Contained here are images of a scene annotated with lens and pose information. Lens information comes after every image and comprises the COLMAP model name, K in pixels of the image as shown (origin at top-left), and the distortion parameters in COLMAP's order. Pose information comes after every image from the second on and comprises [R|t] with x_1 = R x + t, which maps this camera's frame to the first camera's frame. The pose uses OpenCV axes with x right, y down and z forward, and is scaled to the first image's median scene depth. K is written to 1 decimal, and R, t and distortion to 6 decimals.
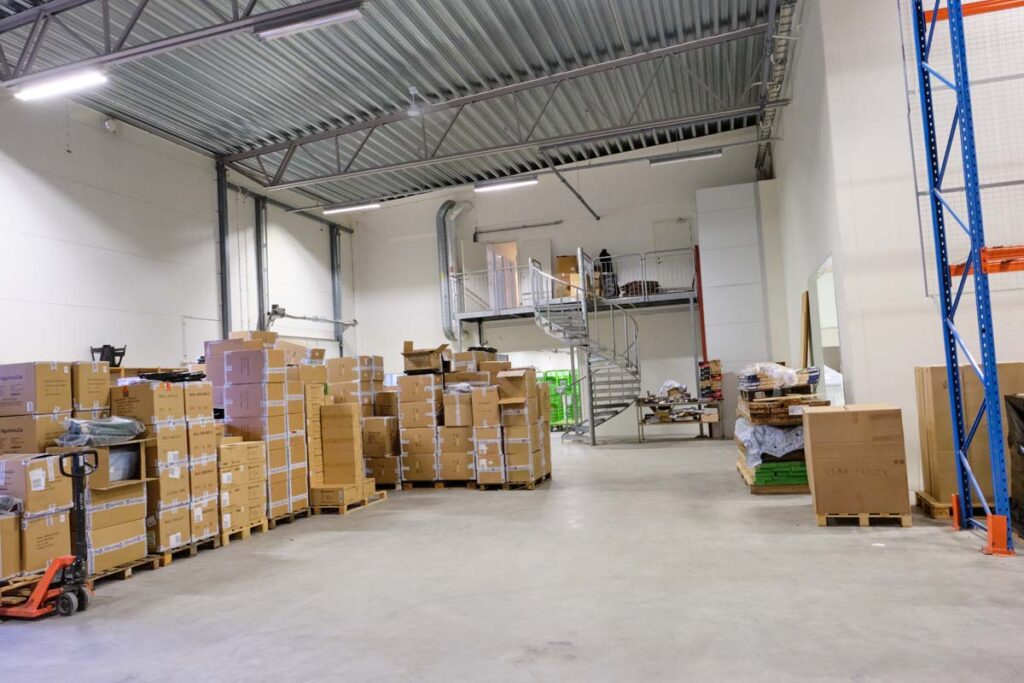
lens RADIAL K [[720.2, 0, 512.0], [0, 720.2, 341.5], [0, 0, 1]] dist [0.001148, -0.000016]
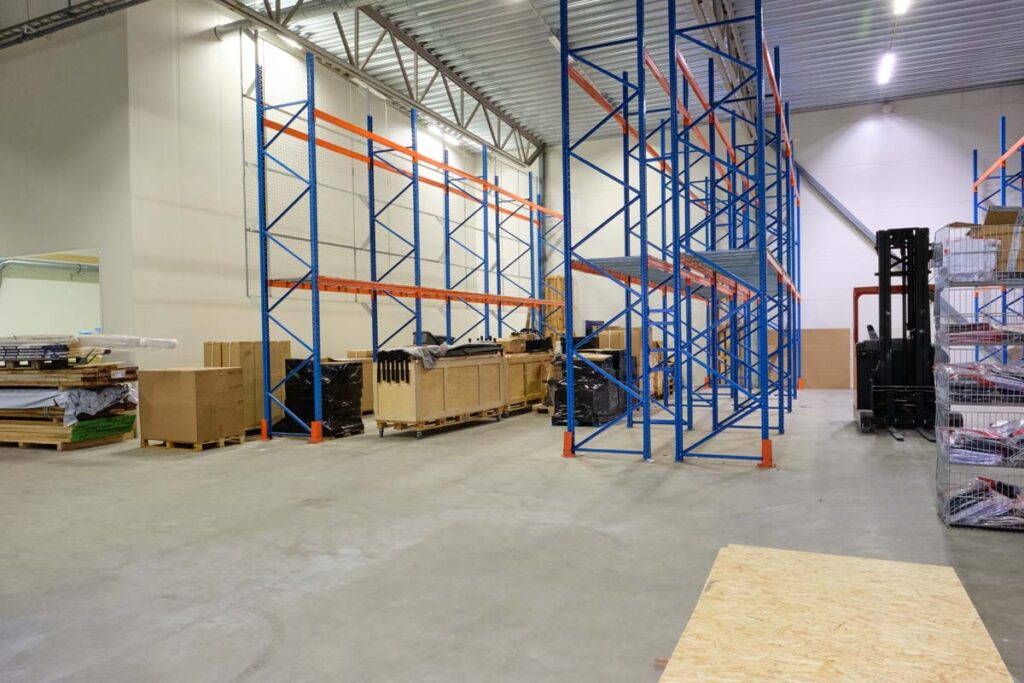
lens RADIAL K [[693.9, 0, 512.0], [0, 693.9, 341.5], [0, 0, 1]] dist [-0.000329, -0.000279]
pose [[0.132477, 0.047640, 0.990041, -0.823748], [-0.047037, 0.998021, -0.041730, 0.069623], [-0.990069, -0.041041, 0.134456, 0.222203]]
